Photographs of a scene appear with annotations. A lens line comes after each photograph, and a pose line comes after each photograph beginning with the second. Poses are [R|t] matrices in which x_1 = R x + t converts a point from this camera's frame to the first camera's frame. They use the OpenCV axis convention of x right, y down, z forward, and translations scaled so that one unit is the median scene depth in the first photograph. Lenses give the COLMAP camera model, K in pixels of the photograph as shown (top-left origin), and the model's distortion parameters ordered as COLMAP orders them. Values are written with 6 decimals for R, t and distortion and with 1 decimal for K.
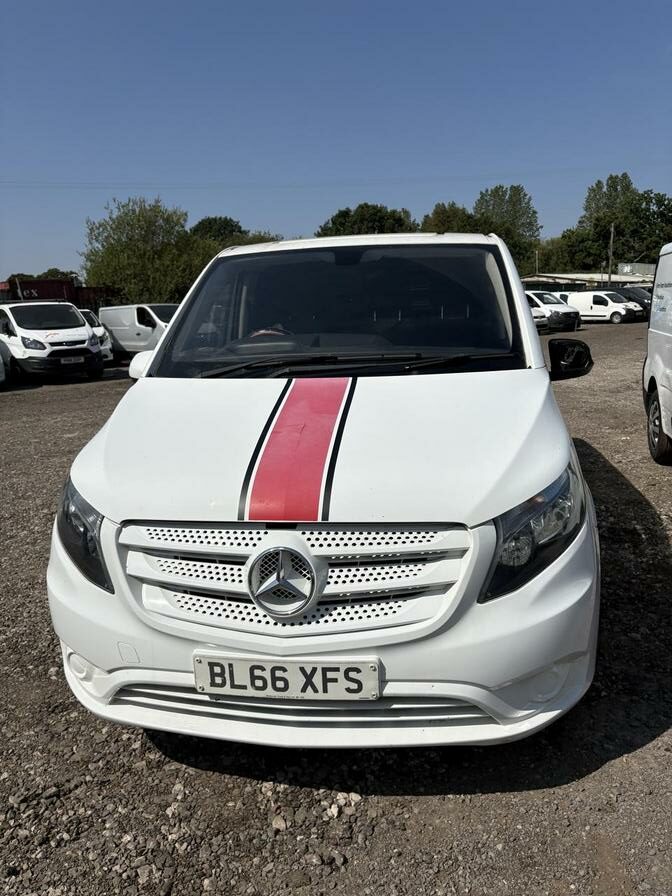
lens RADIAL K [[627.3, 0, 338.7], [0, 627.3, 449.9], [0, 0, 1]] dist [-0.026170, -0.014537]
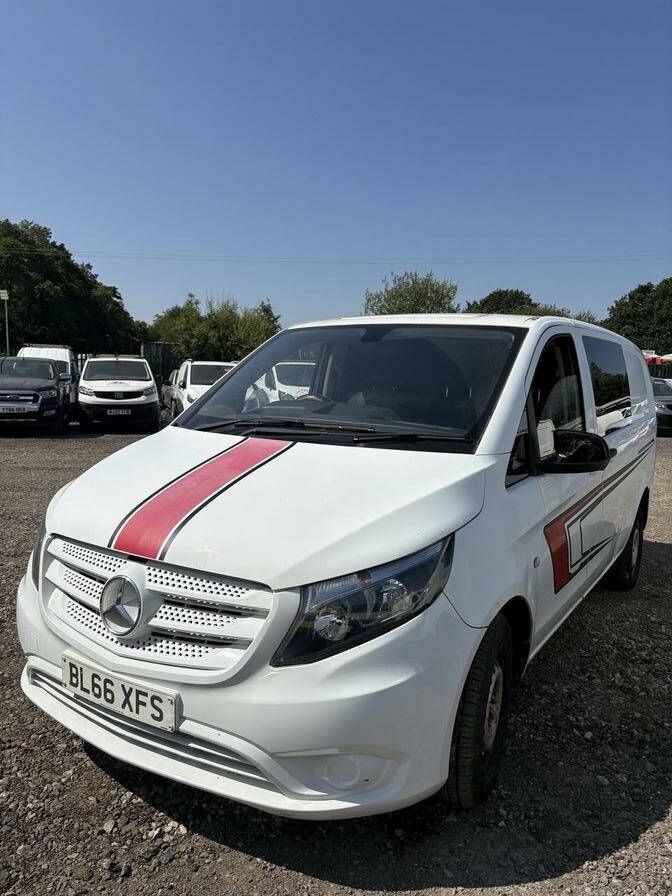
lens RADIAL K [[627.3, 0, 338.7], [0, 627.3, 449.9], [0, 0, 1]] dist [-0.026170, -0.014537]
pose [[0.919351, 0.103437, -0.379598, 0.678037], [-0.143521, 0.986507, -0.078781, -0.041223], [0.366327, 0.126908, 0.921791, 0.043985]]
